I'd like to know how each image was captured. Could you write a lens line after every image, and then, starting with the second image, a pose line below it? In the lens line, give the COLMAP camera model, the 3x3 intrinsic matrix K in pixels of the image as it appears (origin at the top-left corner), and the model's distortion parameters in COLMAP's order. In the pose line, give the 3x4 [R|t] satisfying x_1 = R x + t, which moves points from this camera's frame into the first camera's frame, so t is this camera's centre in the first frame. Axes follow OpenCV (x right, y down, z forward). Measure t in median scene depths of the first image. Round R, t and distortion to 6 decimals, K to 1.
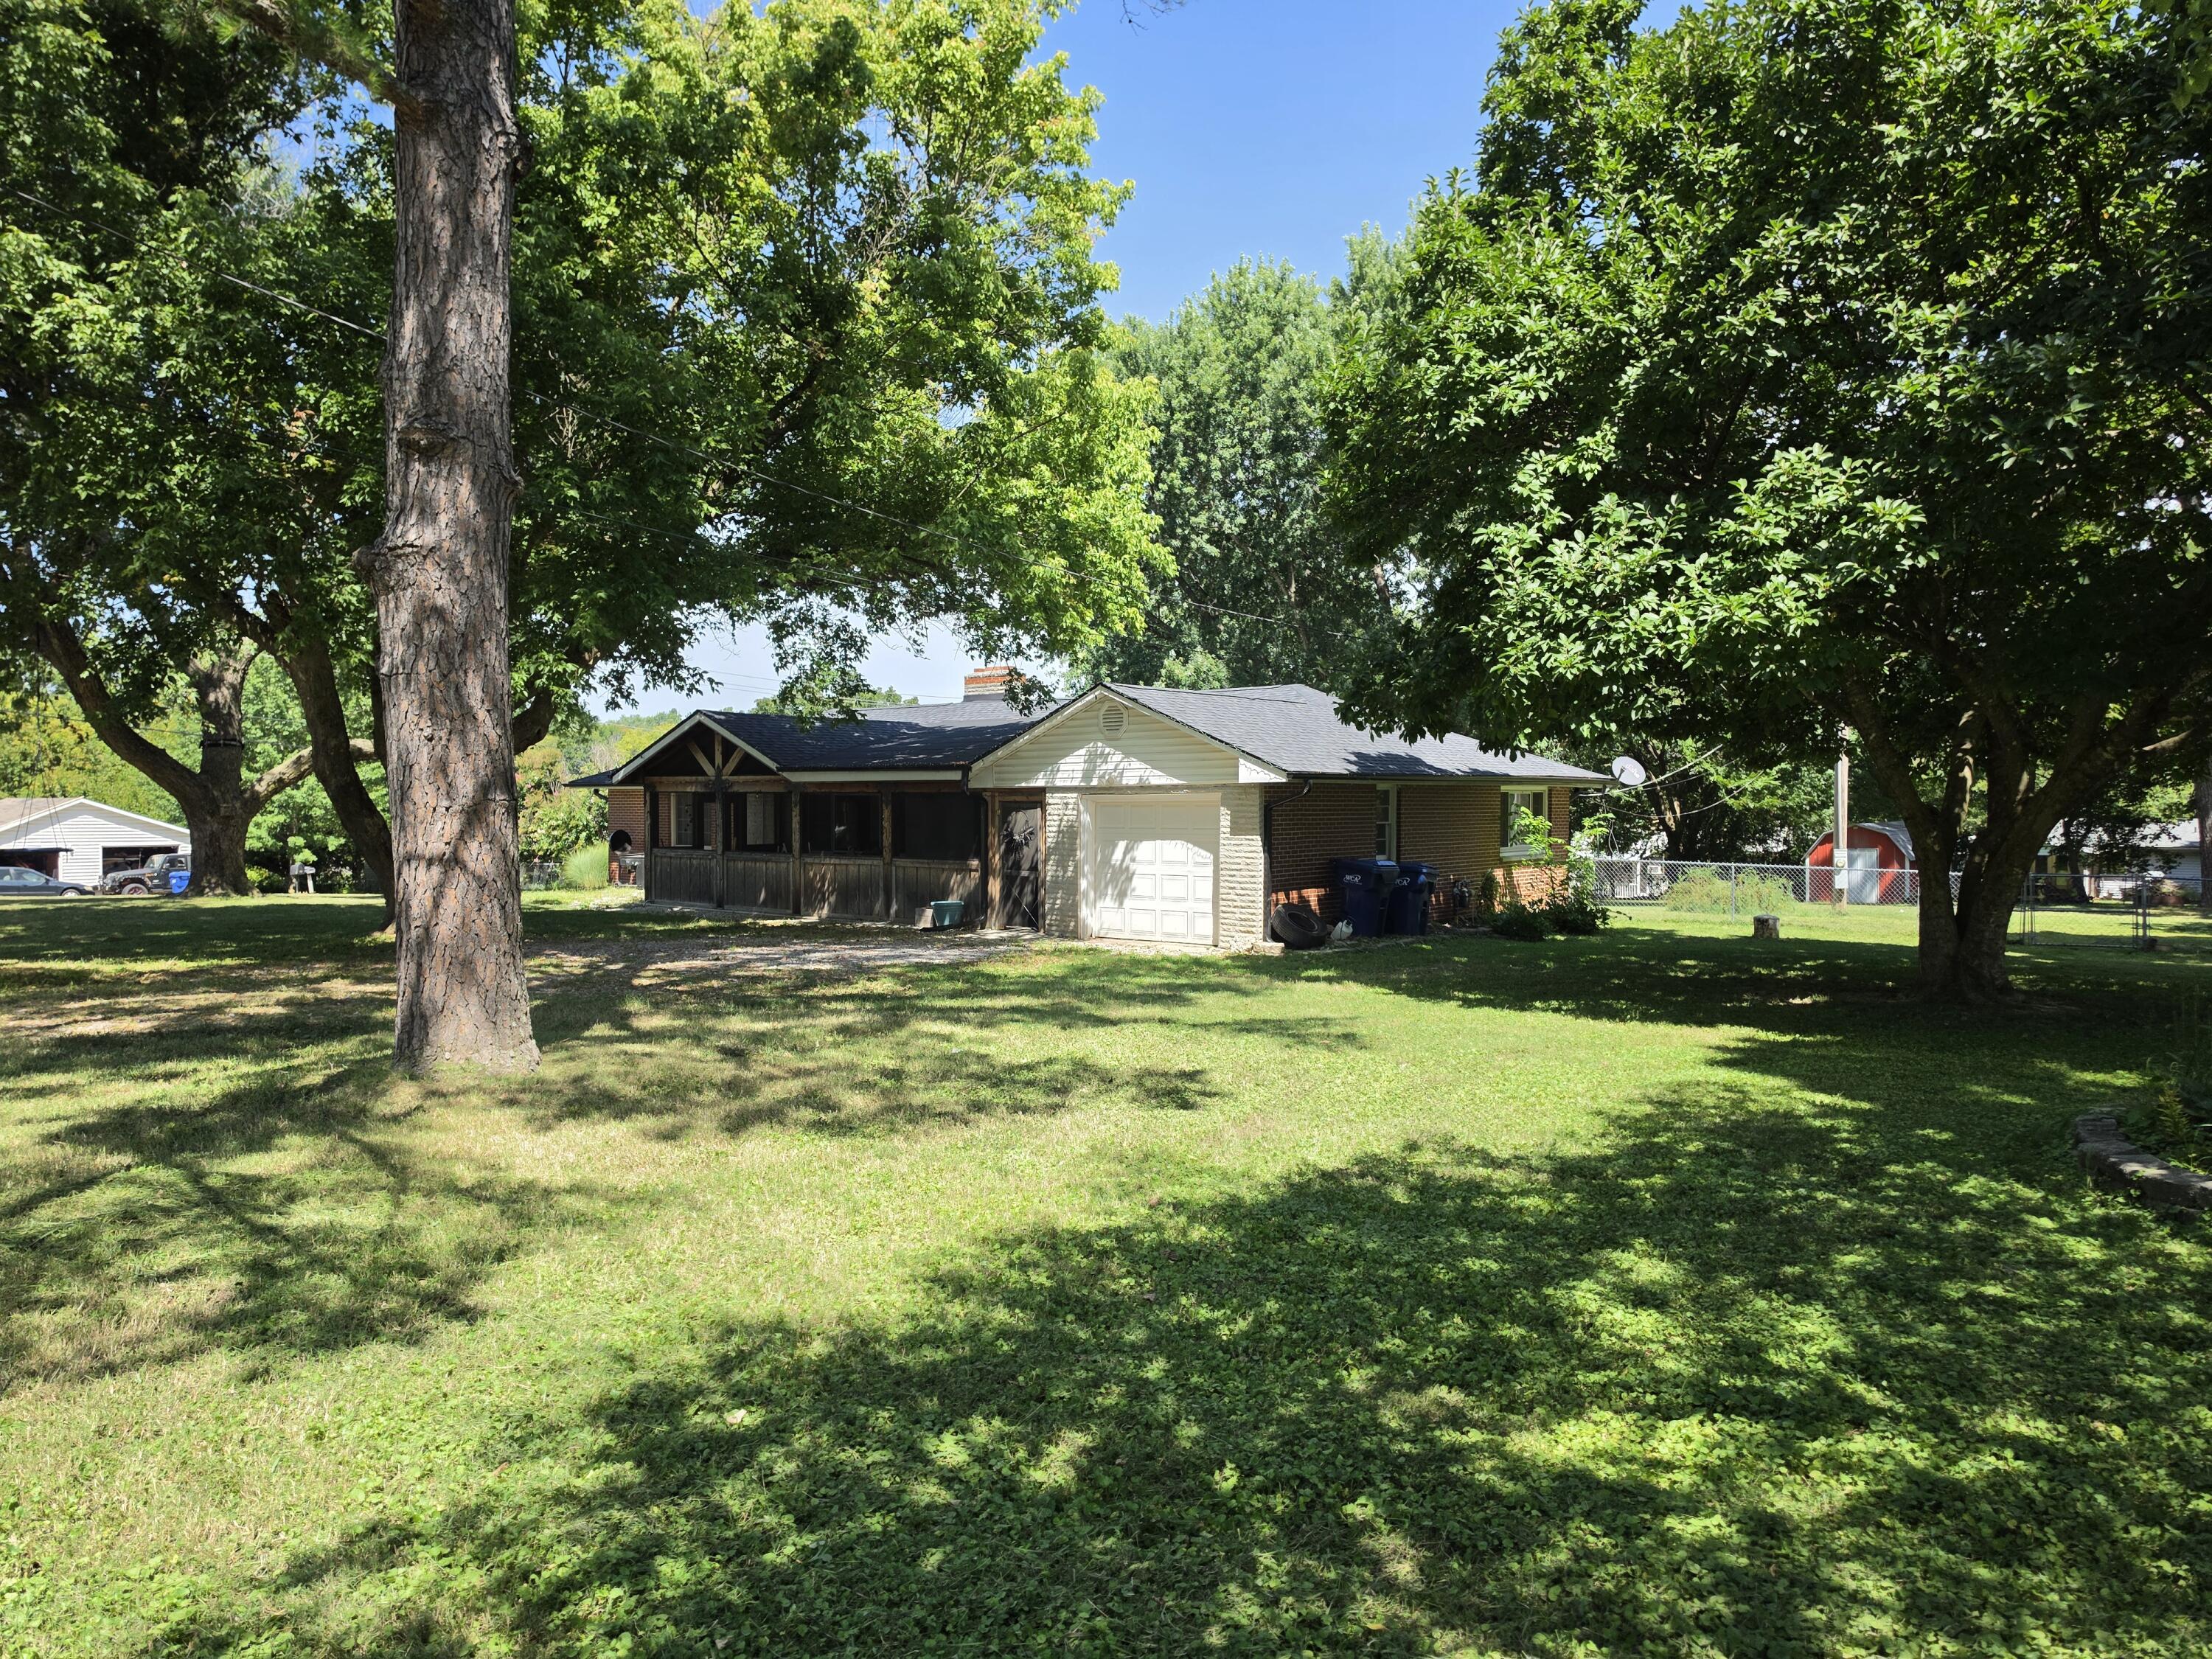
lens RADIAL K [[1579.7, 0, 1188.1], [0, 1579.7, 829.1], [0, 0, 1]] dist [0.057163, -0.002425]
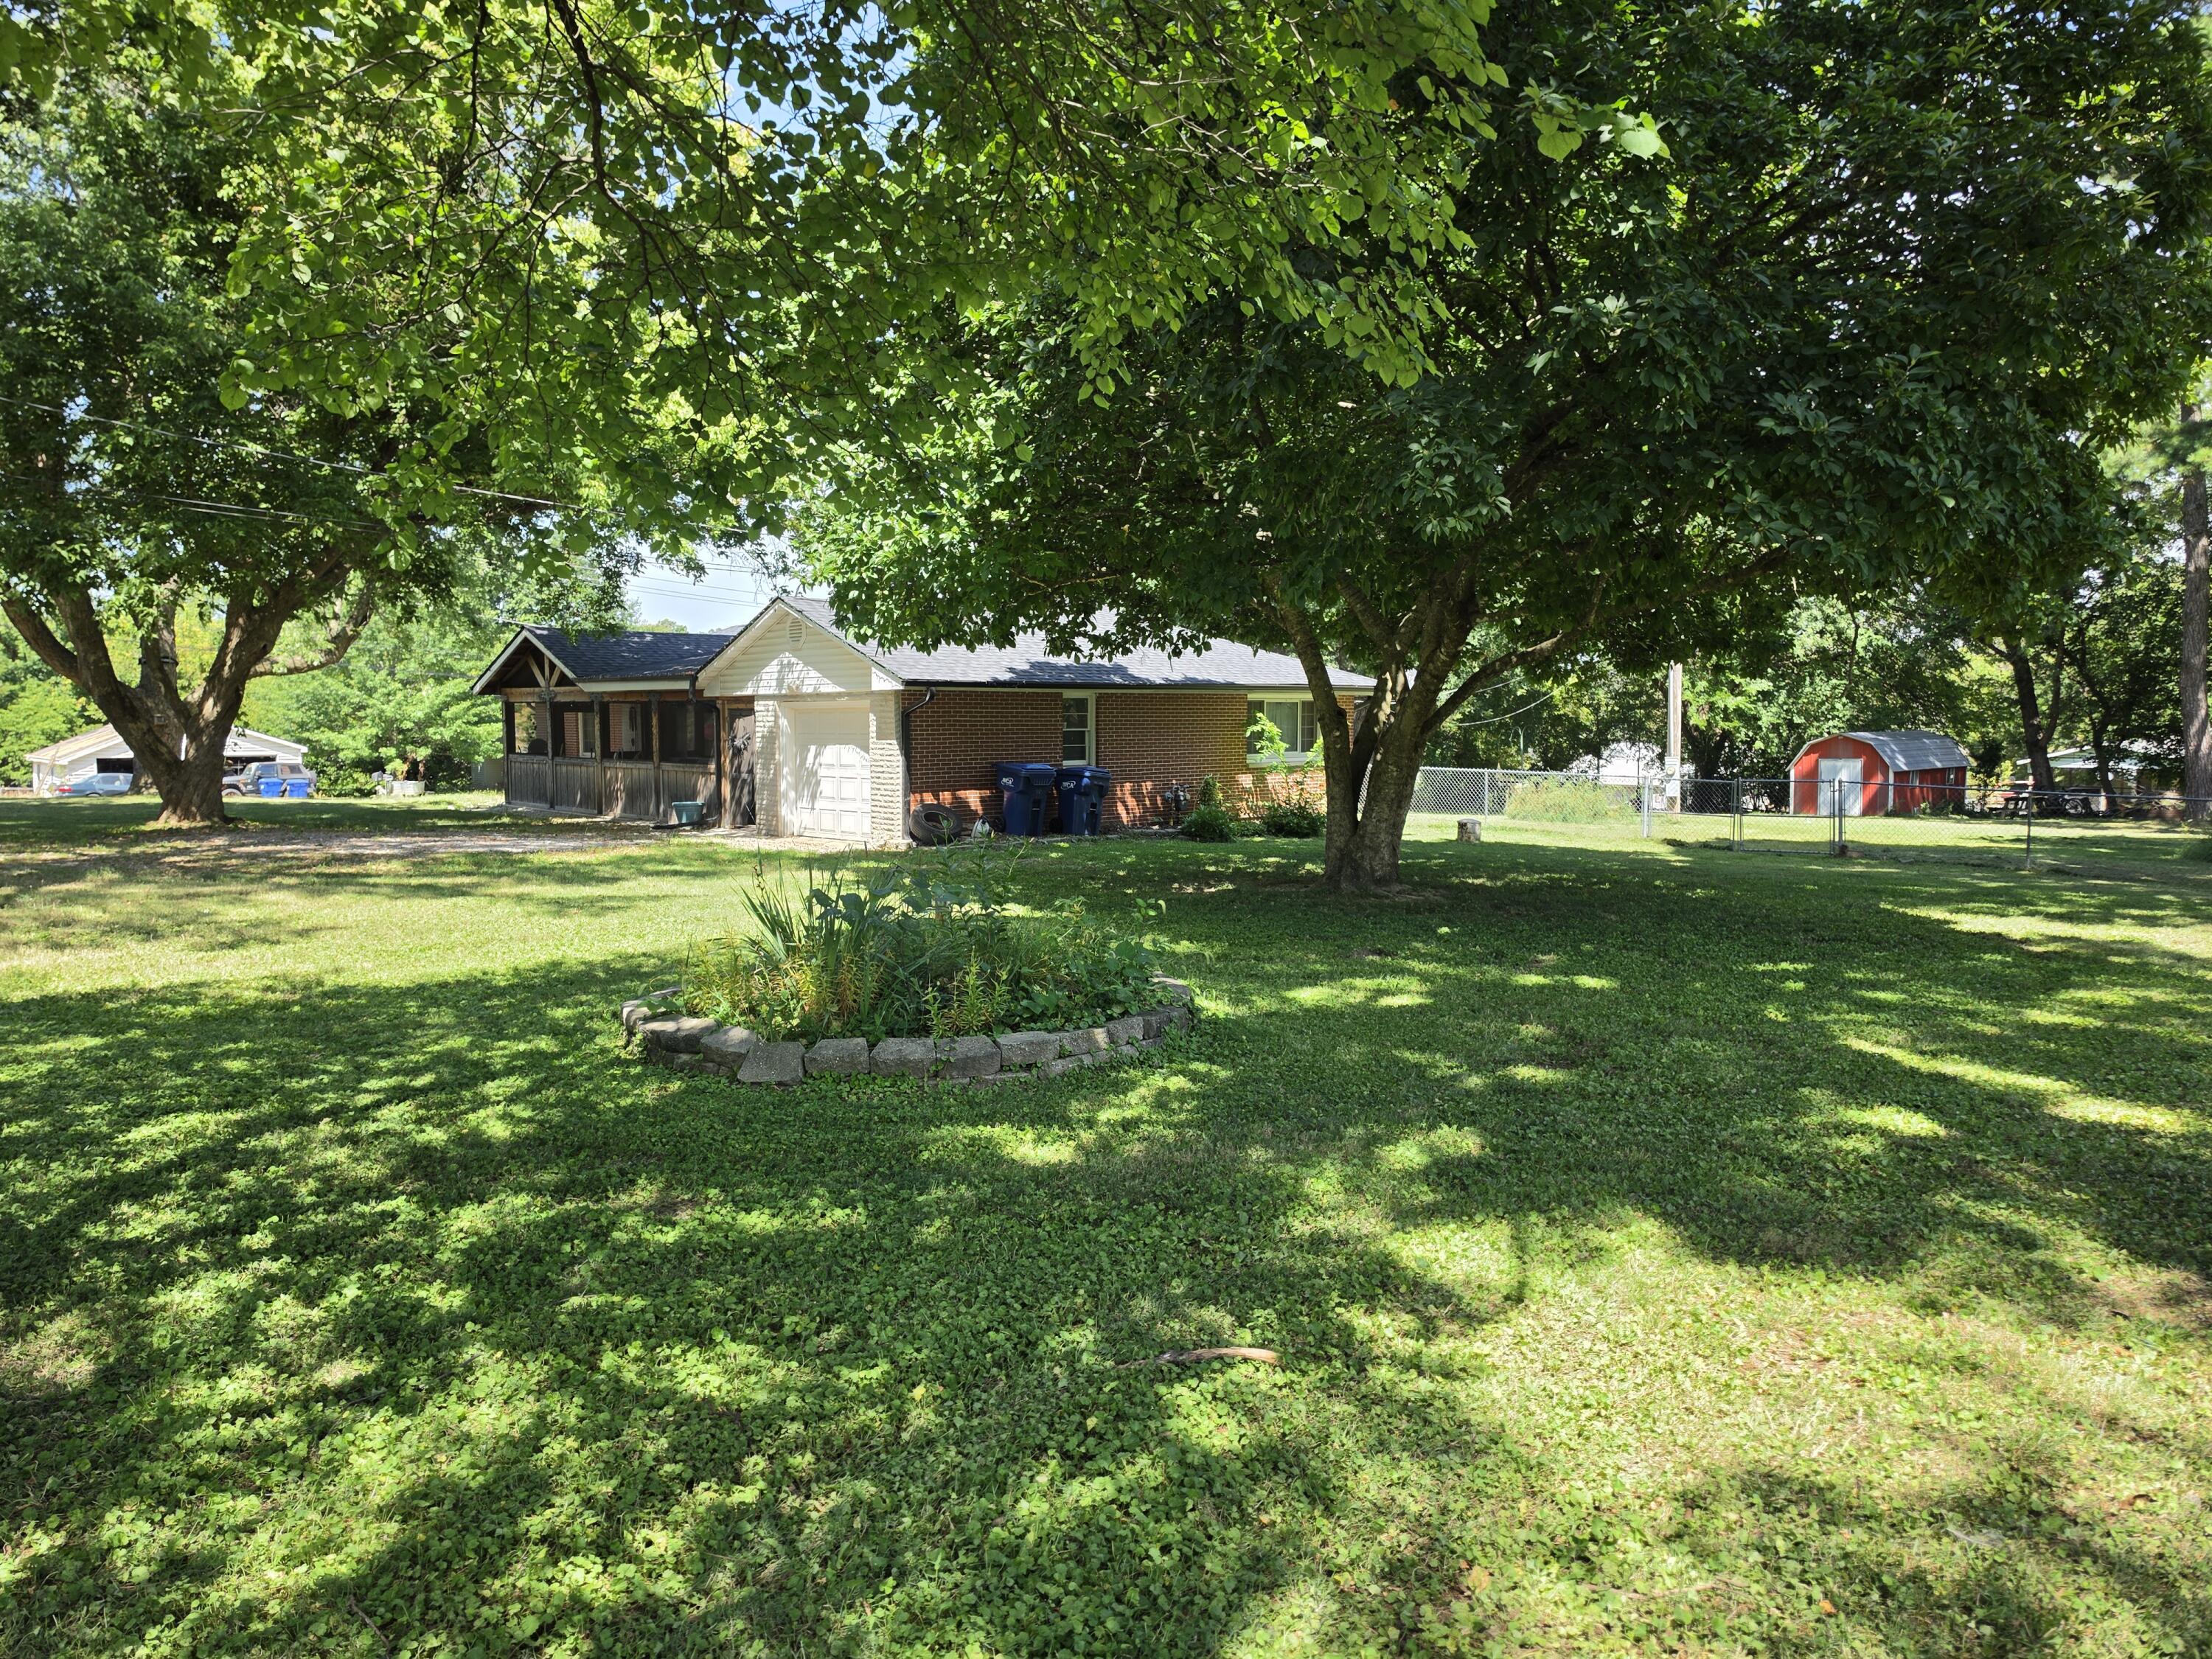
lens RADIAL K [[1579.7, 0, 1188.1], [0, 1579.7, 829.1], [0, 0, 1]] dist [0.057163, -0.002425]
pose [[0.990215, 0.006386, -0.139407, 0.348979], [0.000998, 0.998603, 0.052837, 0.007302], [0.139550, -0.052459, 0.988824, -0.033220]]
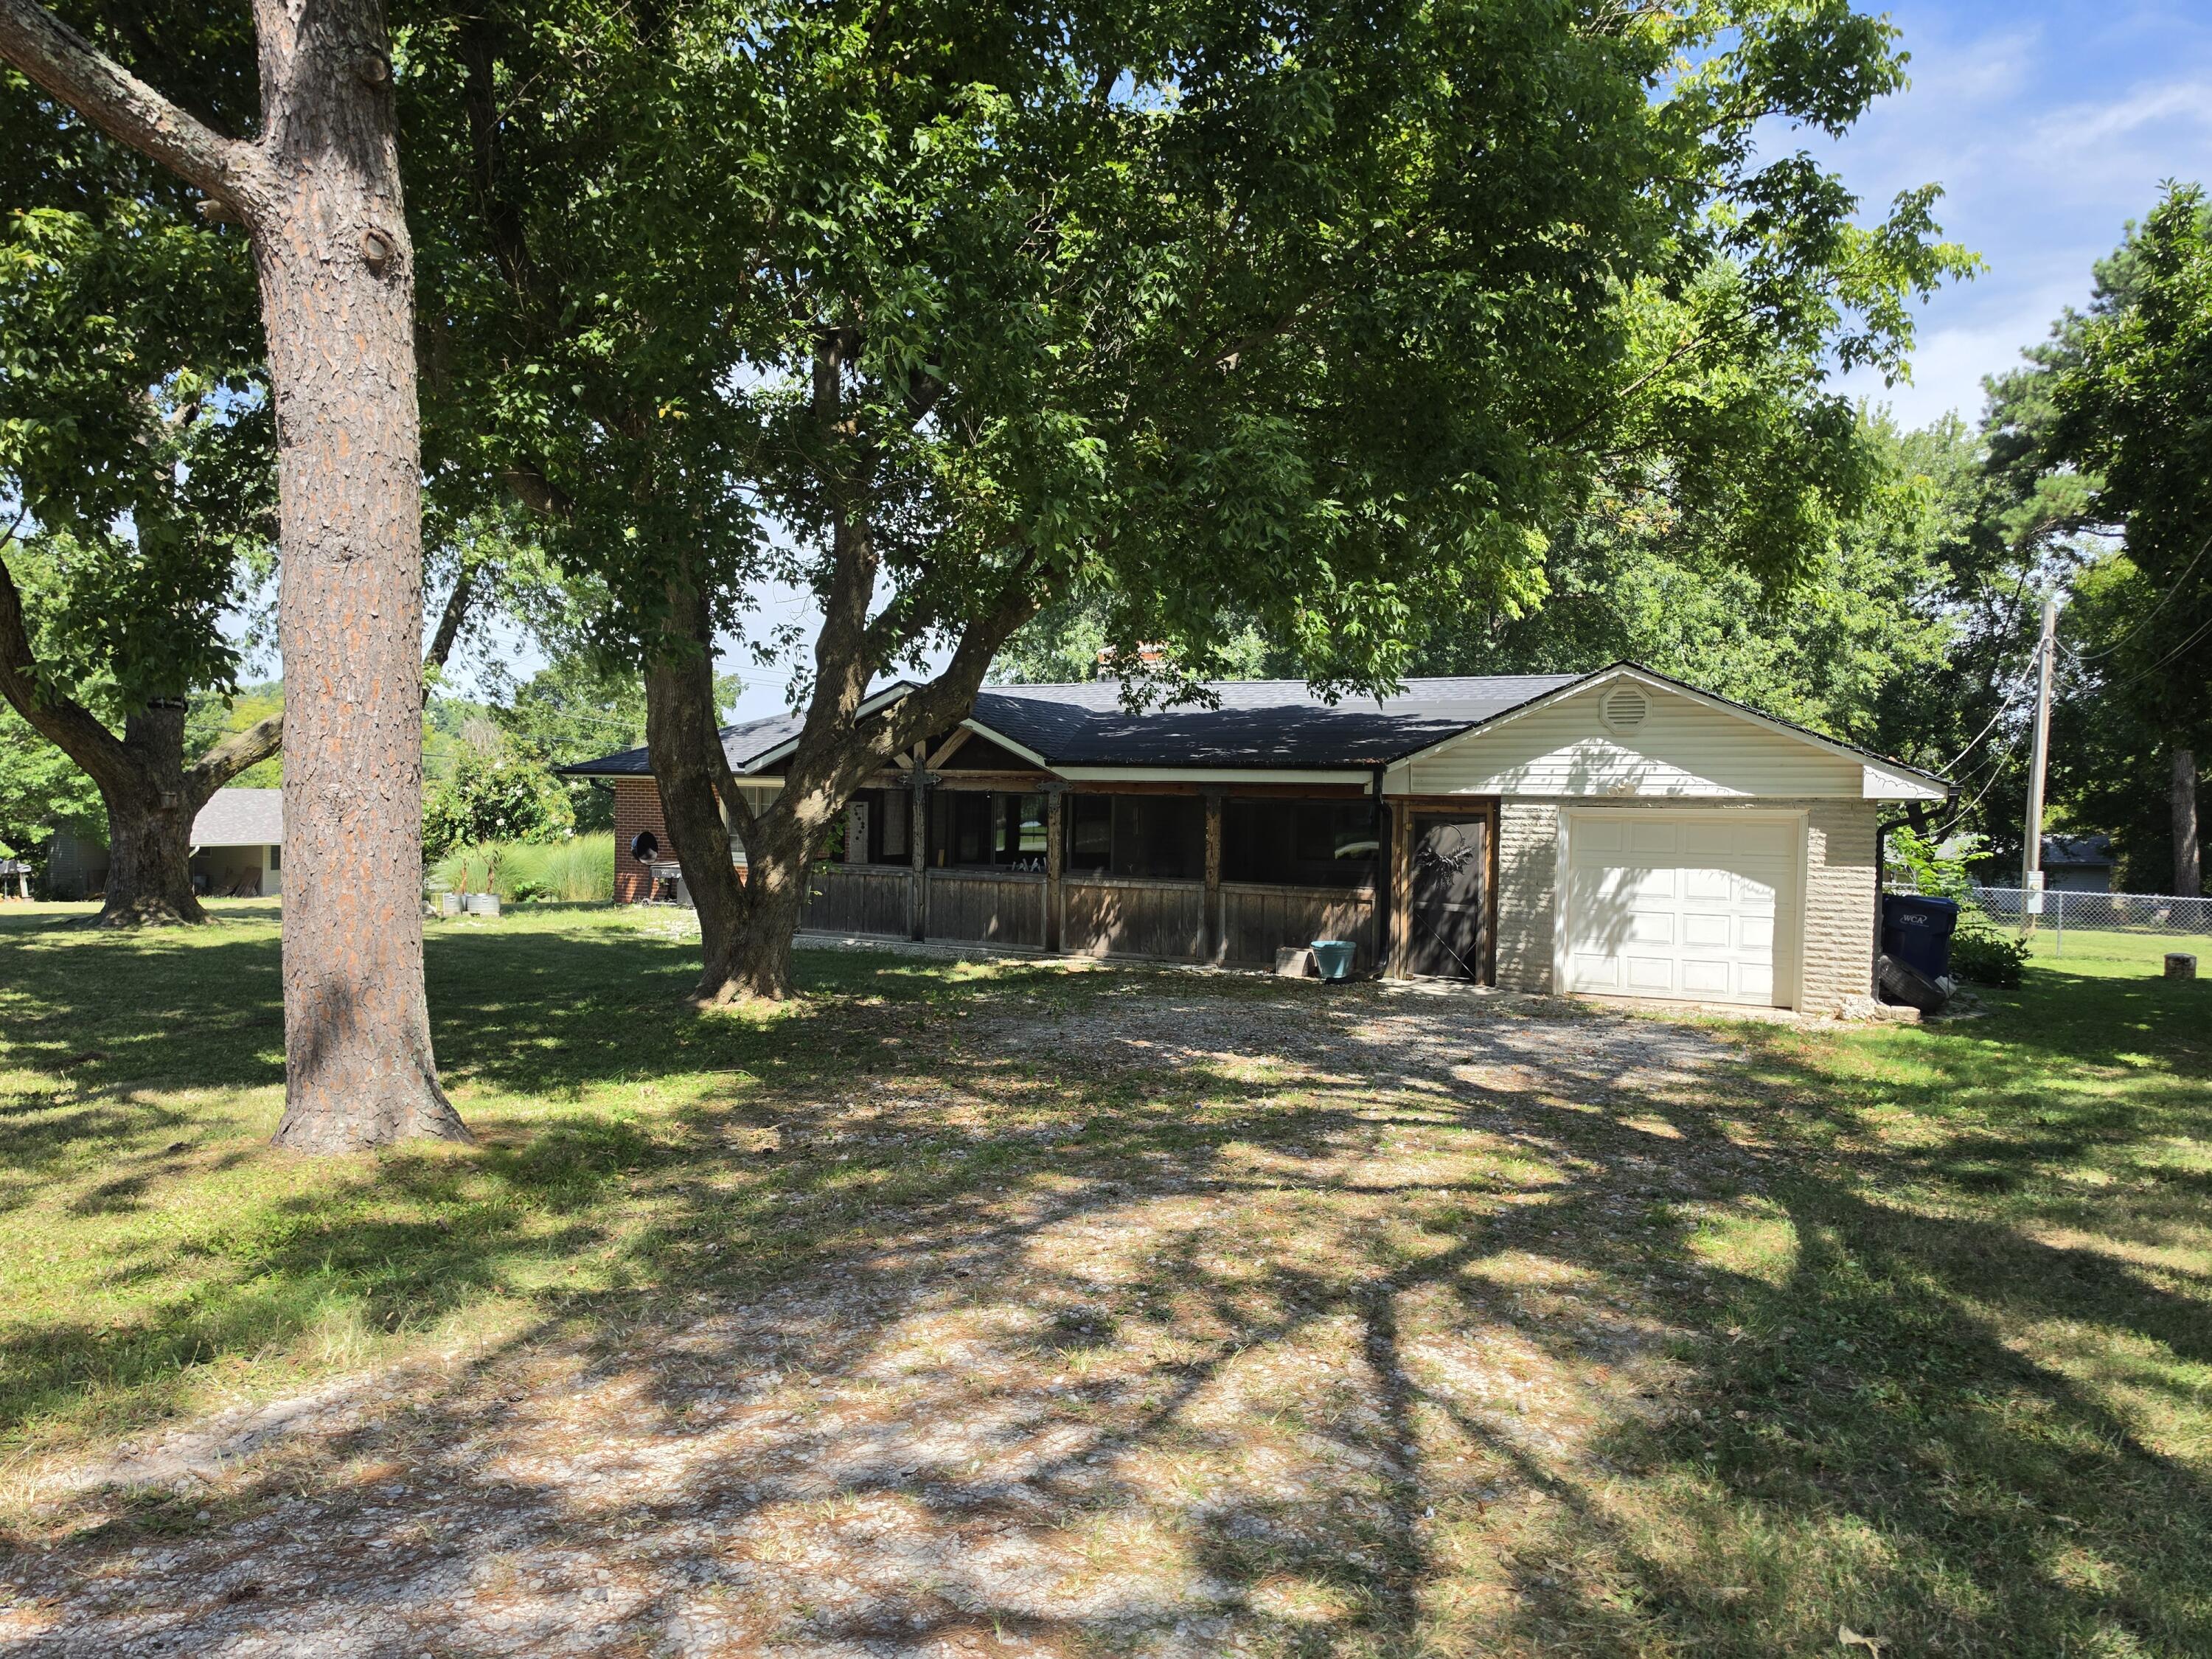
lens RADIAL K [[1571.1, 0, 1108.8], [0, 1571.1, 897.7], [0, 0, 1]] dist [-0.018592, -0.003860]
pose [[0.980294, 0.004439, 0.197496, -0.418616], [-0.014193, 0.998746, 0.048004, -0.010740], [-0.197036, -0.049861, 0.979128, 0.288661]]
